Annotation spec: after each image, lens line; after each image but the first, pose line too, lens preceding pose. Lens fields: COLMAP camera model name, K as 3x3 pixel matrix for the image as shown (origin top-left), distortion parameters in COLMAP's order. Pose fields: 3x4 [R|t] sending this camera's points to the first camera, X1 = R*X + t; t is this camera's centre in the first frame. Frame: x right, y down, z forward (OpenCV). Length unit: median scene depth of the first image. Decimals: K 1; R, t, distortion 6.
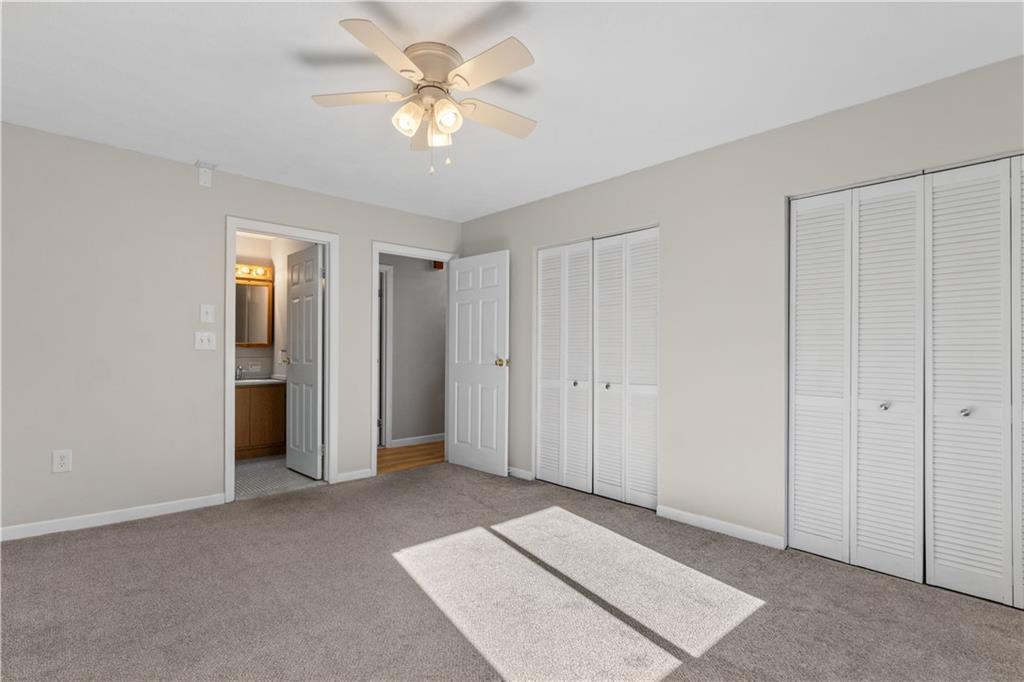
lens RADIAL K [[496.8, 0, 515.9], [0, 496.8, 346.8], [0, 0, 1]] dist [-0.000473, 0.001442]
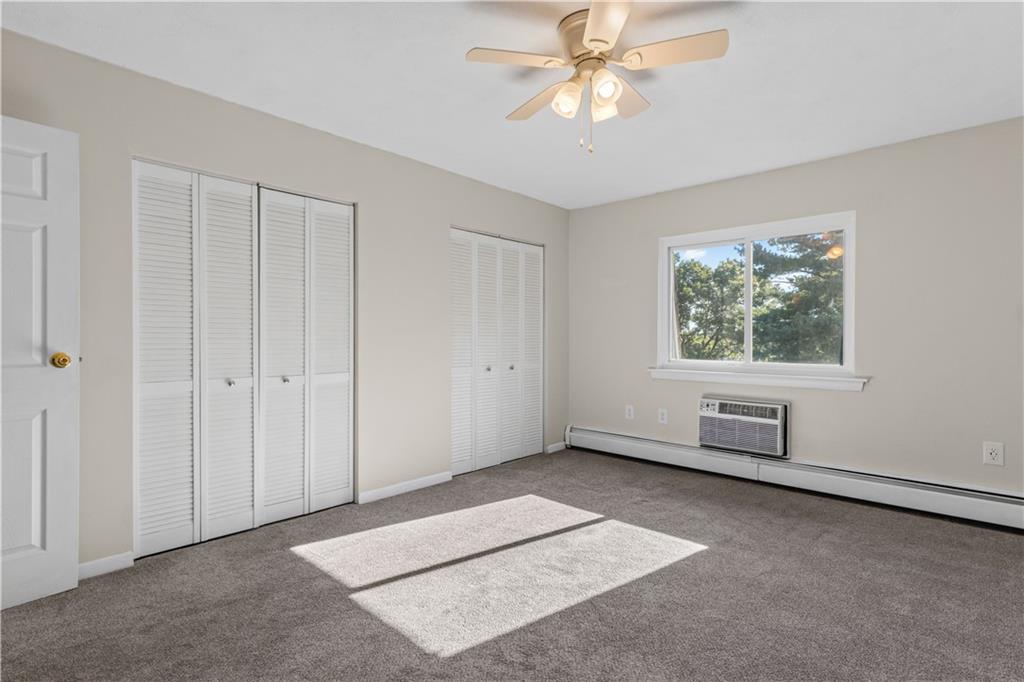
lens RADIAL K [[496.8, 0, 510.6], [0, 496.8, 341.7], [0, 0, 1]] dist [-0.000473, 0.001442]
pose [[-0.067371, -0.013672, 0.997634, -0.663733], [-0.014635, 0.999812, 0.012714, 0.001393], [-0.997621, -0.013744, -0.067559, 0.723673]]
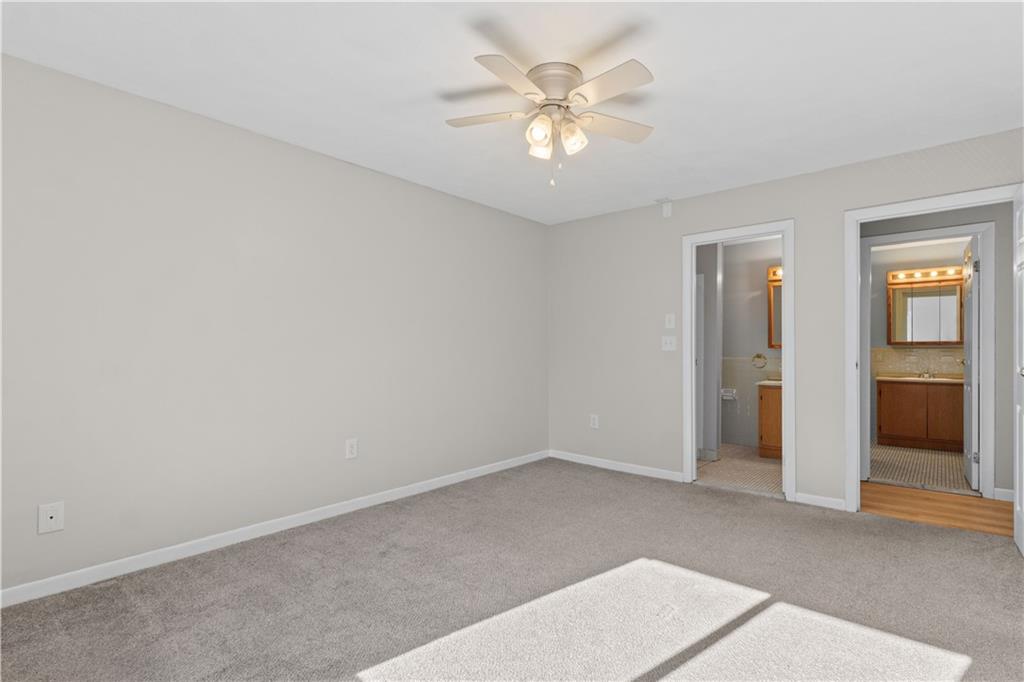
lens RADIAL K [[496.8, 0, 519.8], [0, 496.8, 350.6], [0, 0, 1]] dist [-0.000473, 0.001442]
pose [[0.111229, -0.004080, -0.993786, 0.531466], [0.009049, 0.999954, -0.003092, 0.005467], [0.993754, -0.008649, 0.111261, 0.487372]]
